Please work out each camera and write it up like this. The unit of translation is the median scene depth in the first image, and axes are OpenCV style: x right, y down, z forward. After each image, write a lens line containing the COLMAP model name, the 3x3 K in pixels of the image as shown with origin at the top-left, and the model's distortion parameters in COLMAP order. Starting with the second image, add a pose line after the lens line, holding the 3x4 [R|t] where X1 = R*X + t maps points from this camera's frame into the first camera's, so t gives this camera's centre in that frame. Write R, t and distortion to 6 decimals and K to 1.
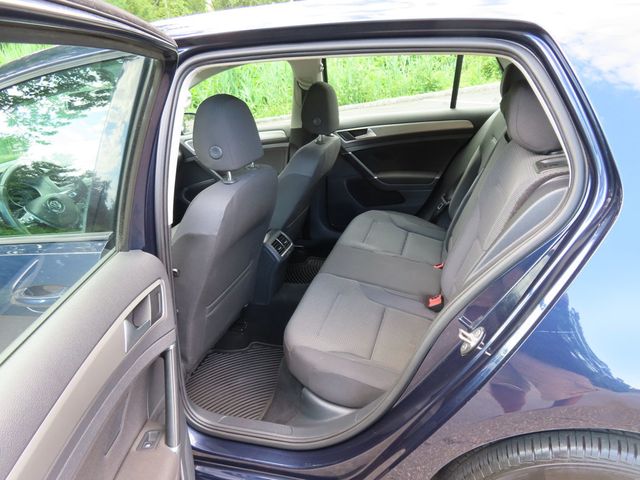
lens RADIAL K [[456.9, 0, 317.9], [0, 456.9, 240.1], [0, 0, 1]] dist [-0.002607, -0.002583]
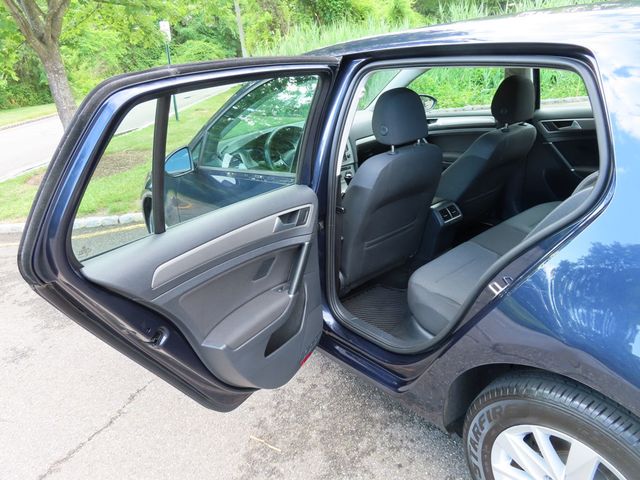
lens RADIAL K [[456.9, 0, 317.9], [0, 456.9, 240.1], [0, 0, 1]] dist [-0.002607, -0.002583]
pose [[0.819832, 0.211098, -0.532272, 0.406668], [-0.185471, 0.977348, 0.101943, 0.028576], [0.541735, 0.015144, 0.840413, -0.262462]]
